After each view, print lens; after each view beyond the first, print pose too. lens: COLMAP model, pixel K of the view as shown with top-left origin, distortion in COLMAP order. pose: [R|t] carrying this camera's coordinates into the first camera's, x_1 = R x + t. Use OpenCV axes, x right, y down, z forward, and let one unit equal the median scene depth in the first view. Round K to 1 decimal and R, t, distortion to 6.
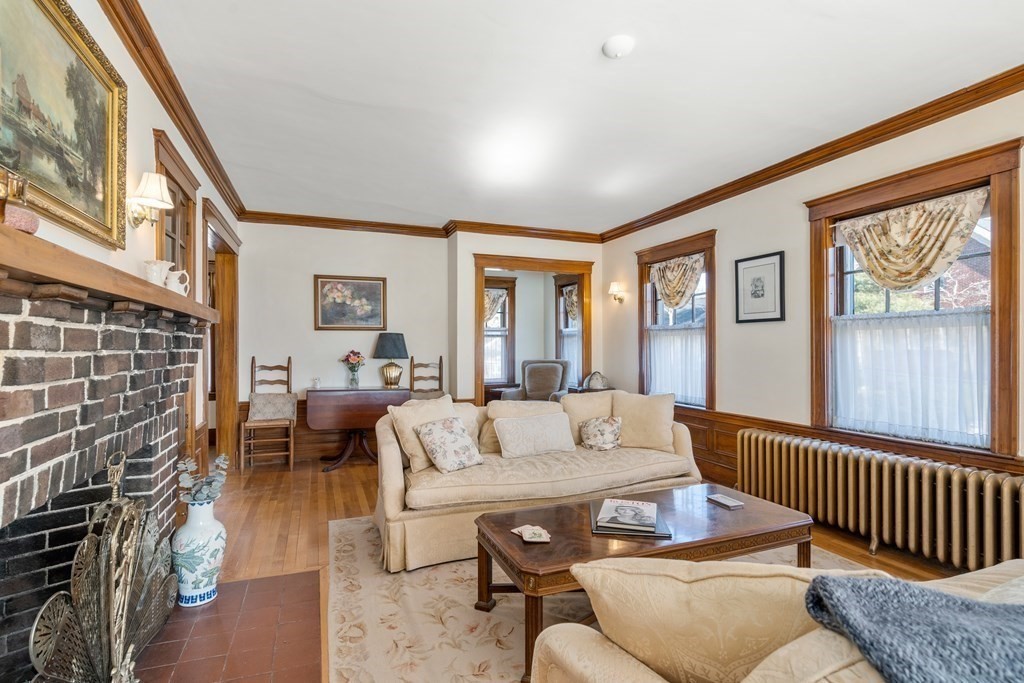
lens RADIAL K [[490.7, 0, 515.0], [0, 490.7, 345.2], [0, 0, 1]] dist [0.000600, 0.000145]
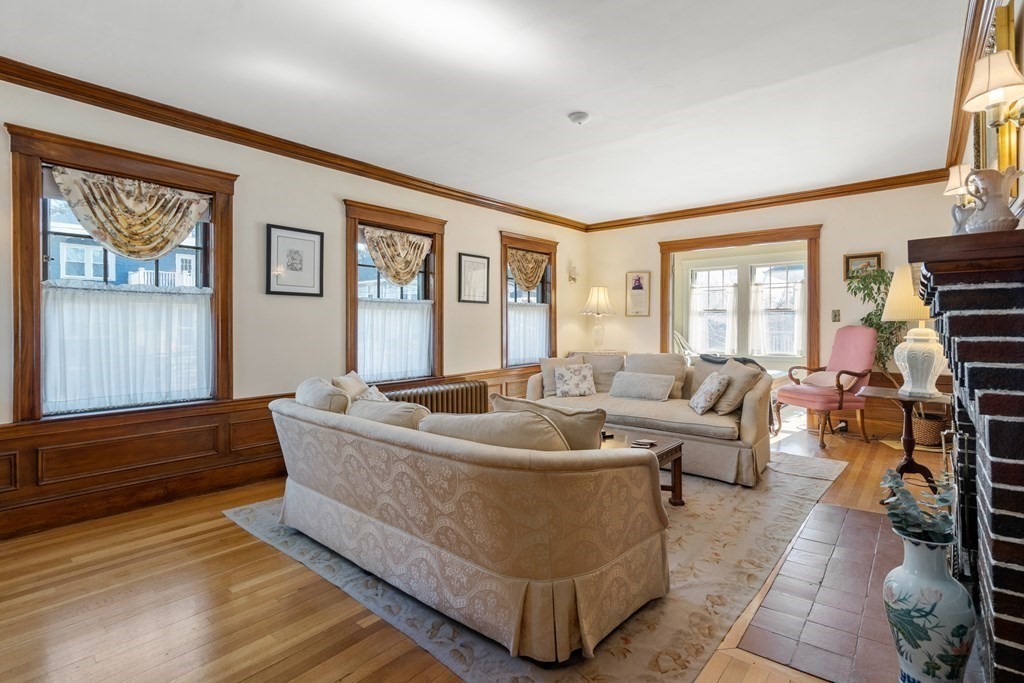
lens RADIAL K [[483.5, 0, 510.4], [0, 483.5, 331.8], [0, 0, 1]] dist [-0.031169, -0.000030]
pose [[-0.463193, -0.003452, 0.886251, -0.682275], [0.001006, 0.999990, 0.004421, 0.026987], [-0.886257, 0.002939, -0.463185, 1.299311]]
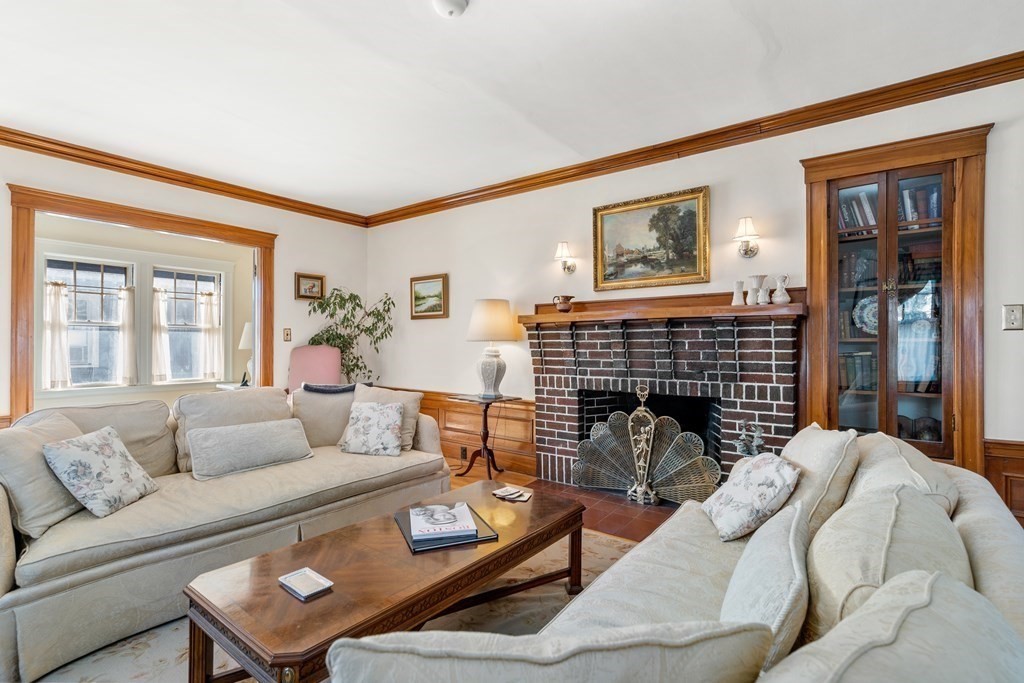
lens RADIAL K [[490.7, 0, 515.0], [0, 490.7, 345.2], [0, 0, 1]] dist [0.000600, 0.000145]
pose [[-0.865219, 0.004747, -0.501371, 0.394963], [0.005885, 0.999982, -0.000688, 0.017553], [0.501359, -0.003546, -0.865232, 1.294962]]
